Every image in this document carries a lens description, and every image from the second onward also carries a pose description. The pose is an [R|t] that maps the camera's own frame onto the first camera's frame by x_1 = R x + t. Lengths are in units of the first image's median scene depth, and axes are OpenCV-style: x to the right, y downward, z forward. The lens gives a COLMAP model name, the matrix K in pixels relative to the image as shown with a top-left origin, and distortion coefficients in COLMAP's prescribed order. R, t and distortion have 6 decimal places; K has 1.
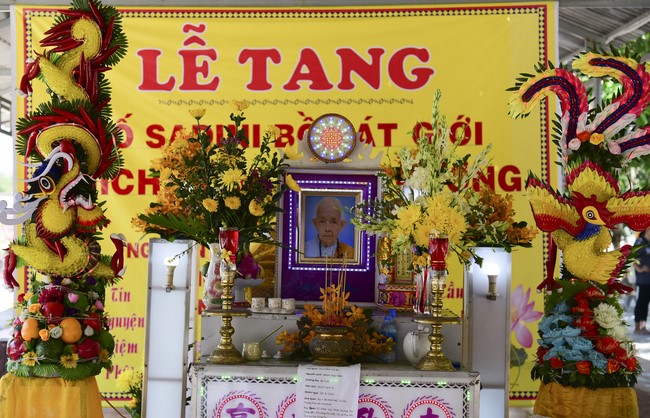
lens RADIAL K [[1685.4, 0, 325.0], [0, 1685.4, 209.0], [0, 0, 1]] dist [-0.041010, -0.126601]
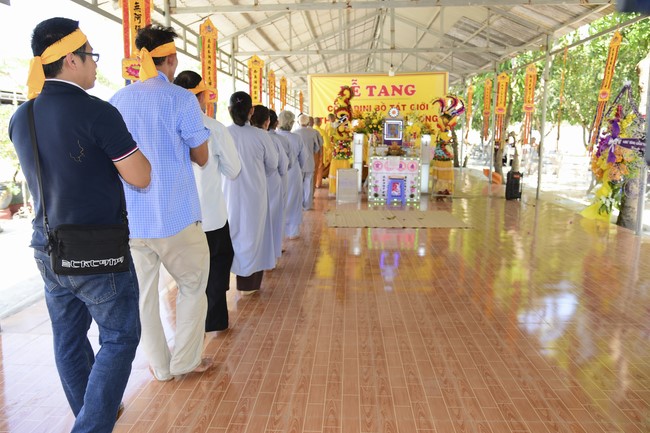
lens RADIAL K [[527.3, 0, 325.0], [0, 527.3, 216.5], [0, 0, 1]] dist [-0.025836, -0.000145]
pose [[0.994371, 0.007681, -0.105672, -0.033048], [0.010218, 0.985767, 0.167804, -0.002382], [0.105457, -0.167939, 0.980141, -0.634857]]
